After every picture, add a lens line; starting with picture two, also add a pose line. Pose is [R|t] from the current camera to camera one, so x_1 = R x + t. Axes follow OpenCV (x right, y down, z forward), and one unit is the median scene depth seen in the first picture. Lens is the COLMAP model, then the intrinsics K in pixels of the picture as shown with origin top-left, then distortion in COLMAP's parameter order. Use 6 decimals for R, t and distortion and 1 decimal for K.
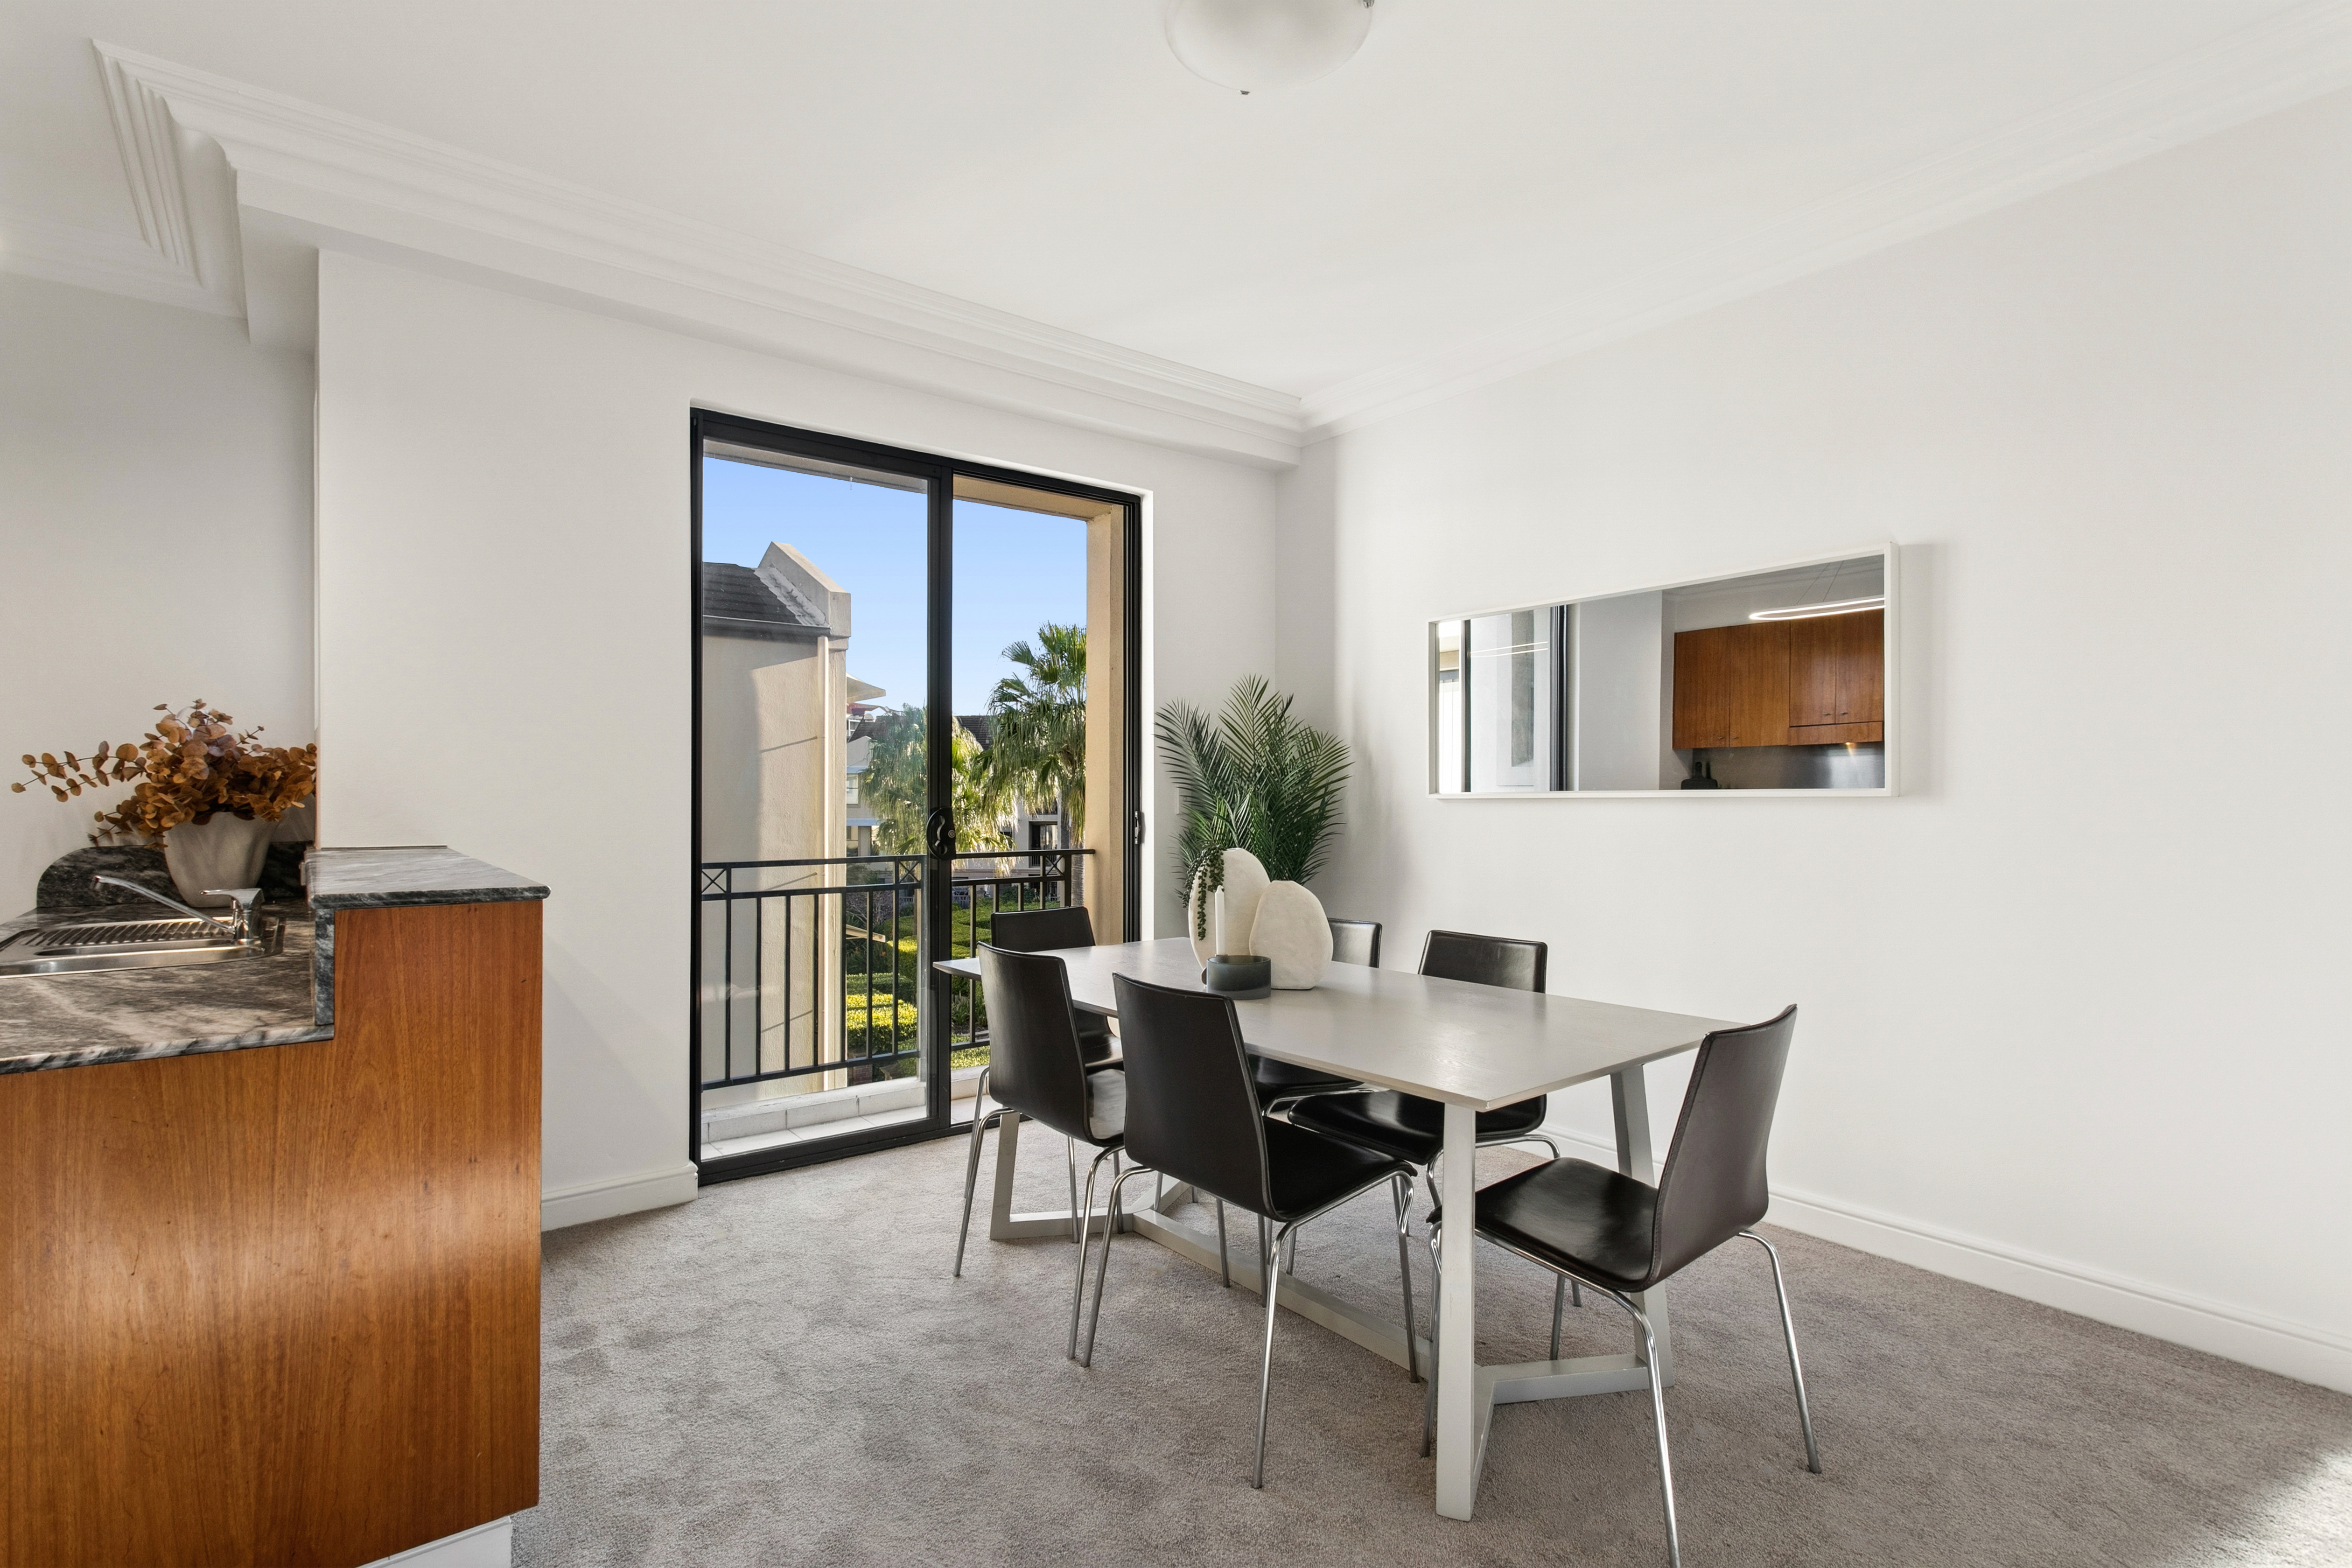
lens RADIAL K [[1142.6, 0, 1169.4], [0, 1142.6, 792.2], [0, 0, 1]] dist [-0.000810, -0.000592]
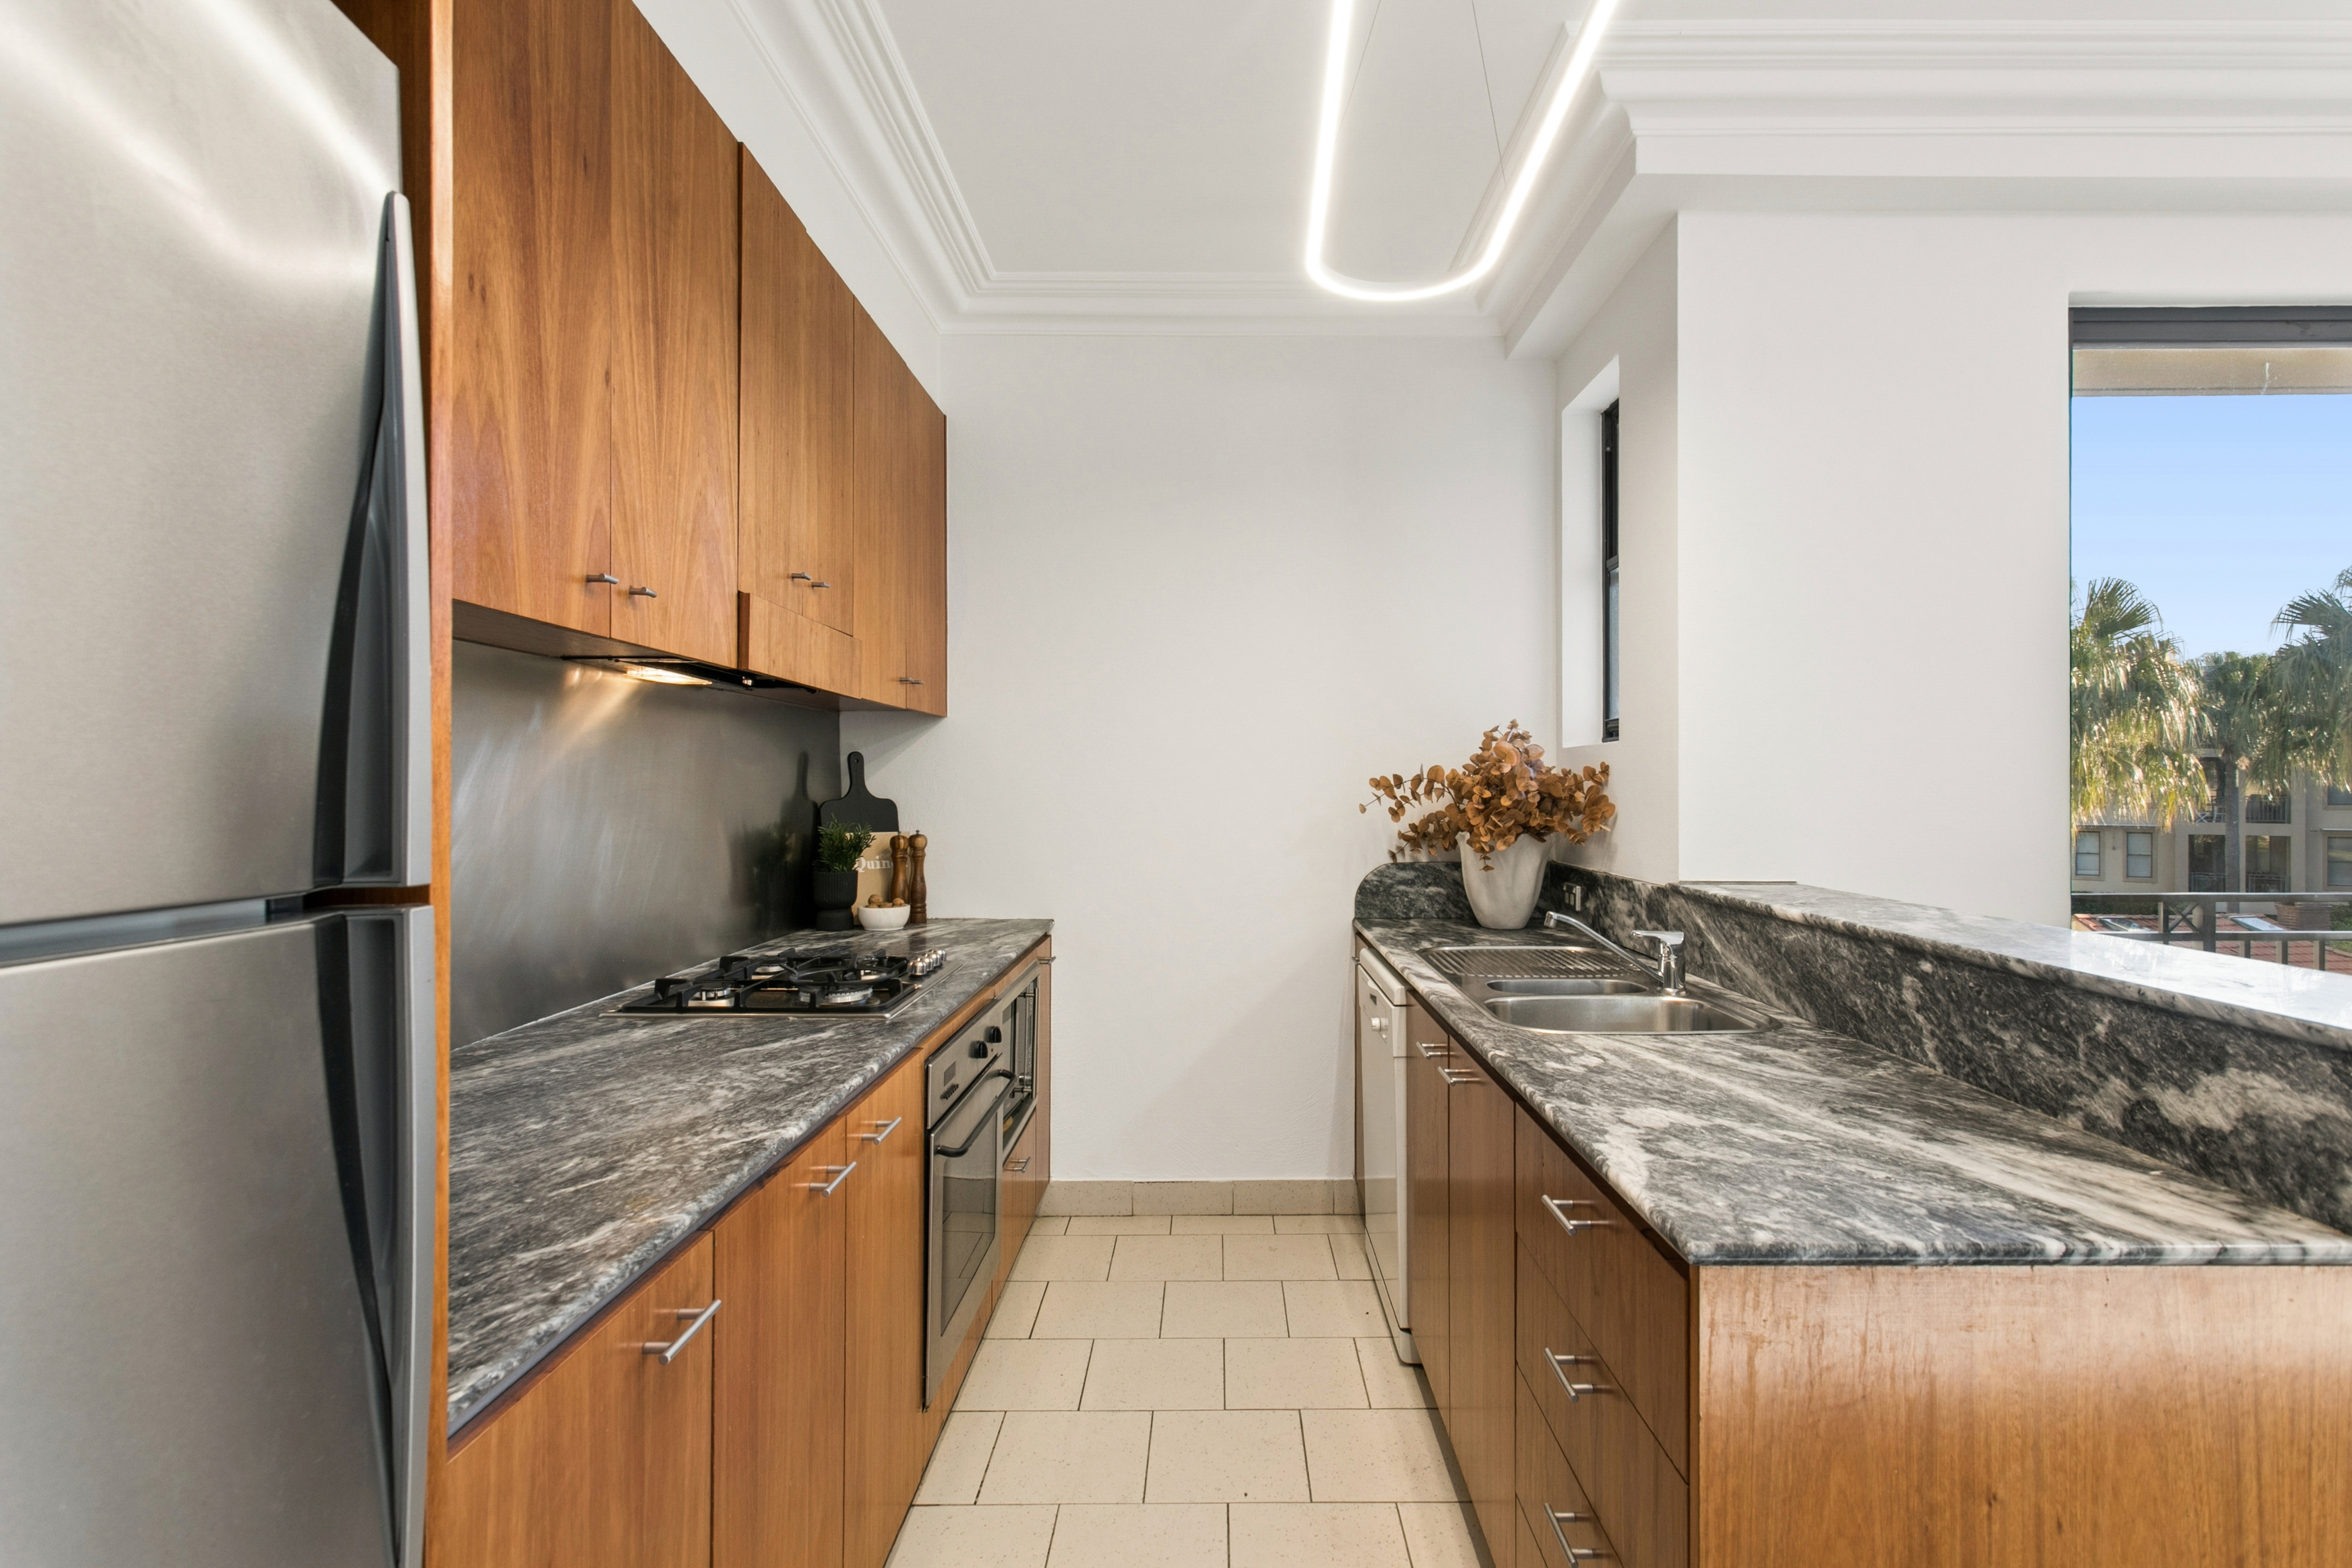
lens RADIAL K [[1142.6, 0, 1190.2], [0, 1142.6, 795.1], [0, 0, 1]] dist [-0.000810, -0.000592]
pose [[0.783931, 0.003763, -0.620837, -0.436302], [0.000641, 0.999976, 0.006870, -0.021726], [0.620848, -0.005783, 0.783910, 0.058610]]
